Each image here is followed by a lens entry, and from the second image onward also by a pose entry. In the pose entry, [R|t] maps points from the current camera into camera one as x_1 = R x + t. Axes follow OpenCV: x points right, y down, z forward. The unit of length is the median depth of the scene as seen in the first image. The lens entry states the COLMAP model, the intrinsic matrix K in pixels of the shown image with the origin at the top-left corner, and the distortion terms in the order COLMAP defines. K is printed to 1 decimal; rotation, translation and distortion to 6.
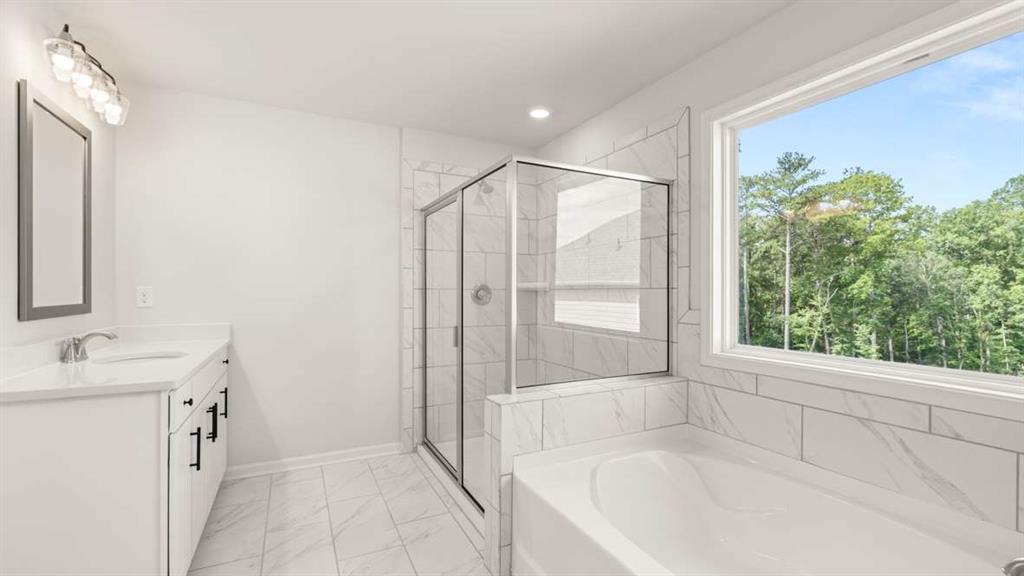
lens RADIAL K [[430.3, 0, 507.7], [0, 430.3, 292.3], [0, 0, 1]] dist [-0.001345, -0.000303]
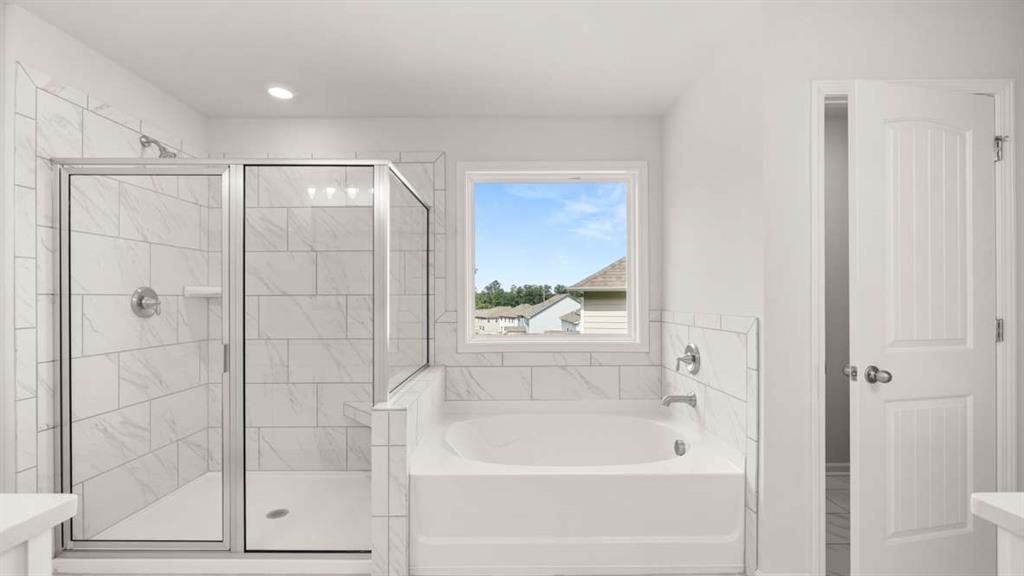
lens RADIAL K [[434.2, 0, 509.9], [0, 434.2, 299.1], [0, 0, 1]] dist [0.001622, 0.000276]
pose [[0.456957, -0.006261, 0.889467, -0.623371], [0.005120, 0.999977, 0.004409, -0.000967], [-0.889474, 0.002539, 0.456978, 0.236282]]
